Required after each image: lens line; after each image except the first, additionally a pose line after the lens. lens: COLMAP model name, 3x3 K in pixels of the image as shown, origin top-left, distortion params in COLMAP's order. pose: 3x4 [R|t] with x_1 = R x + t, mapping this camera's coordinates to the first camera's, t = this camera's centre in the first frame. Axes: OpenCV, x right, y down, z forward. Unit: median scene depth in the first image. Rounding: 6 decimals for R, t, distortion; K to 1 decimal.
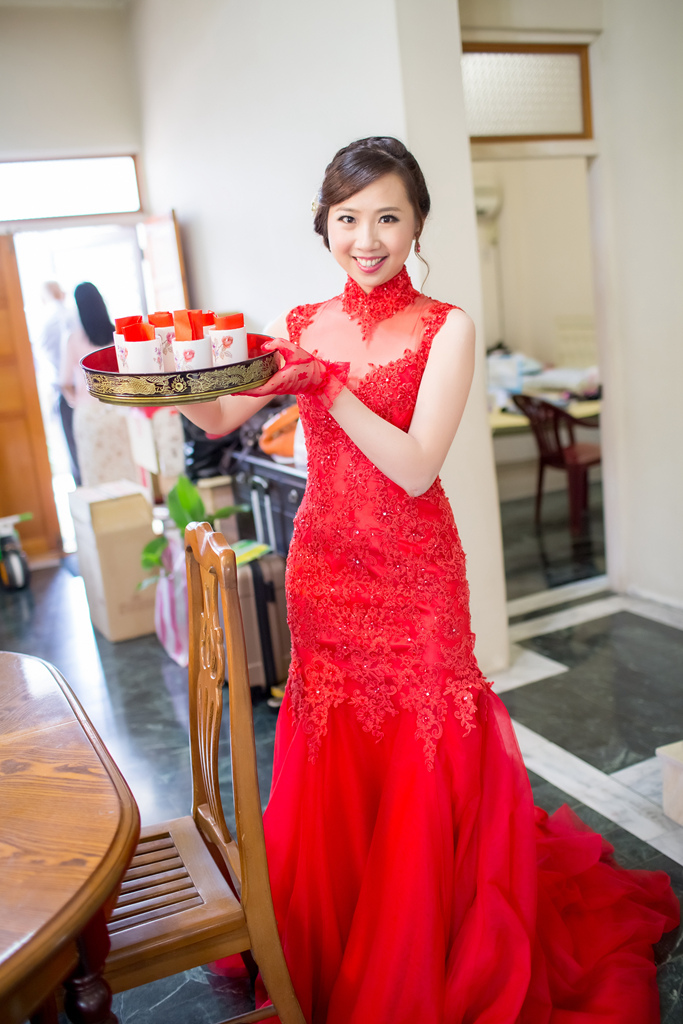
lens RADIAL K [[1034.1, 0, 340.8], [0, 1034.1, 512.6], [0, 0, 1]] dist [0.010121, 0.000000]
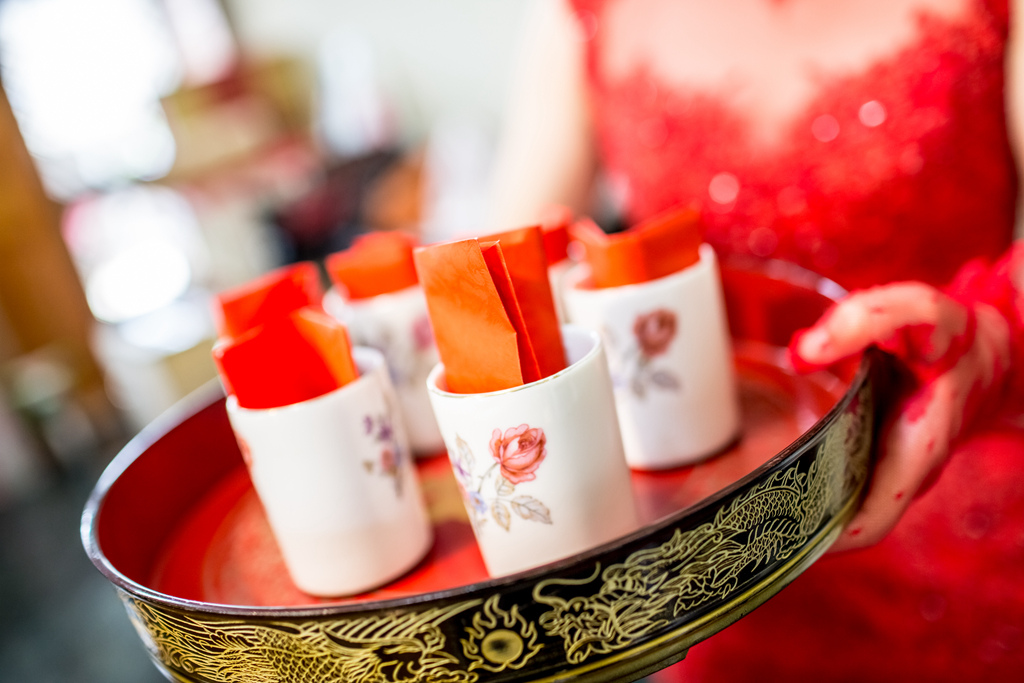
lens RADIAL K [[1034.1, 0, 512.2], [0, 1034.1, 341.2], [0, 0, 1]] dist [0.010121, 0.000000]
pose [[0.983068, -0.153289, -0.100401, -0.126416], [0.151515, 0.988136, -0.025109, -0.172691], [0.103059, 0.009472, 0.994630, 0.808737]]
